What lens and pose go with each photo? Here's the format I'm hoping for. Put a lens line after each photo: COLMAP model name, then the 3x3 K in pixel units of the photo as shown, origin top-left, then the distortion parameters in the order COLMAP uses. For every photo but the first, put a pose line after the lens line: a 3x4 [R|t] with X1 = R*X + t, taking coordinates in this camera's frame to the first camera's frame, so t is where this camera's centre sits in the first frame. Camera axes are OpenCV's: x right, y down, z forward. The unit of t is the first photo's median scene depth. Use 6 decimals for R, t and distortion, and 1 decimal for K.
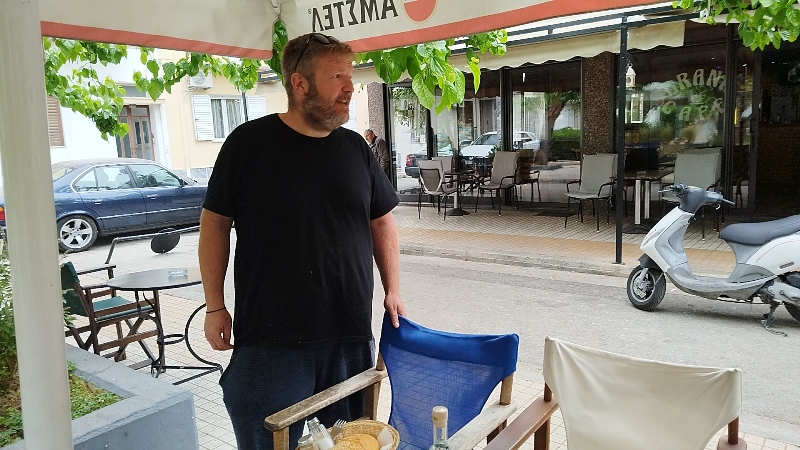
lens RADIAL K [[580.8, 0, 405.9], [0, 580.8, 226.8], [0, 0, 1]] dist [0.060284, -0.075202]
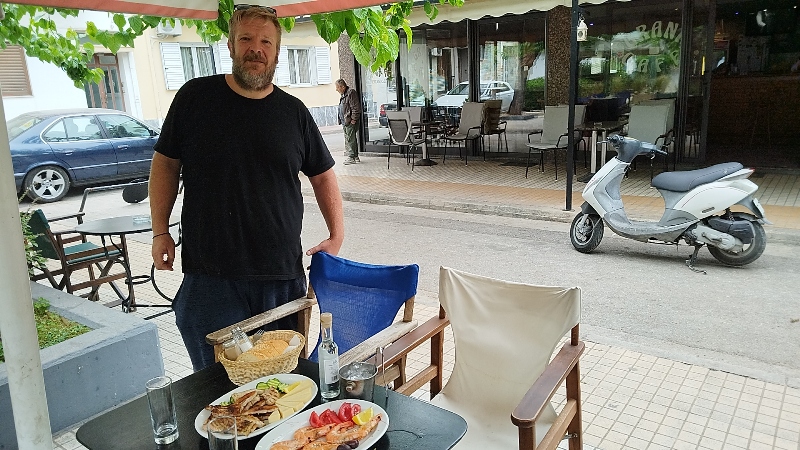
lens RADIAL K [[580.8, 0, 405.9], [0, 580.8, 226.8], [0, 0, 1]] dist [0.060284, -0.075202]
pose [[0.999528, -0.006060, 0.030109, 0.030577], [0.003479, 0.996372, 0.085034, 0.000929], [-0.030515, -0.084889, 0.995923, -0.044561]]
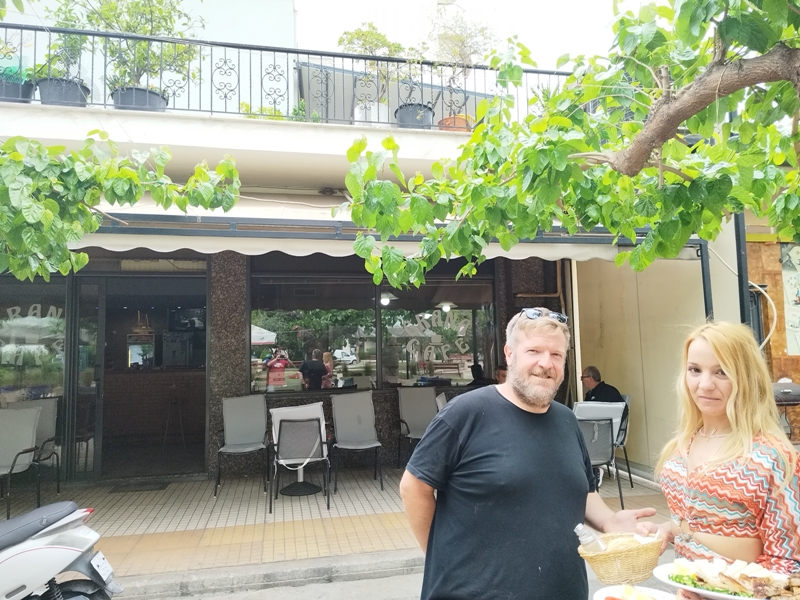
lens RADIAL K [[578.0, 0, 405.4], [0, 578.0, 317.2], [0, 0, 1]] dist [0.039805, -0.069262]
pose [[0.637691, 0.084547, 0.765639, 0.234724], [0.109679, 0.973865, -0.198891, -0.033261], [-0.762444, 0.210805, 0.611752, 0.116837]]
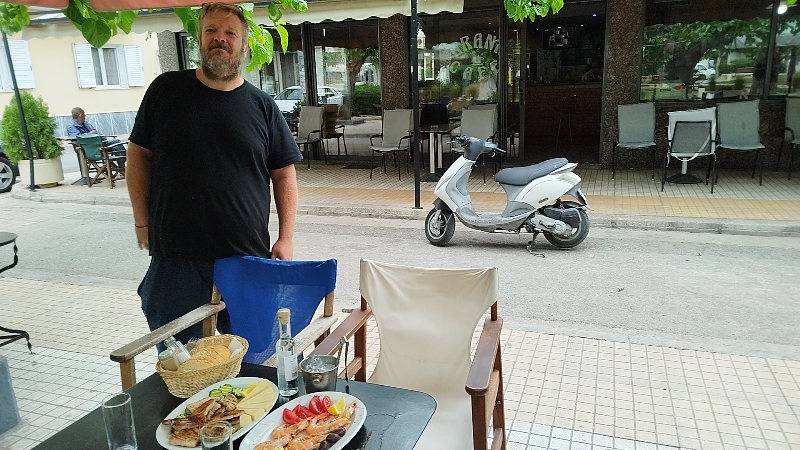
lens RADIAL K [[580.8, 0, 405.9], [0, 580.8, 226.8], [0, 0, 1]] dist [0.060284, -0.075202]
pose [[0.946075, -0.062340, 0.317892, -0.012849], [0.038264, 0.995944, 0.081431, 0.005612], [-0.321679, -0.064876, 0.944624, -0.043305]]
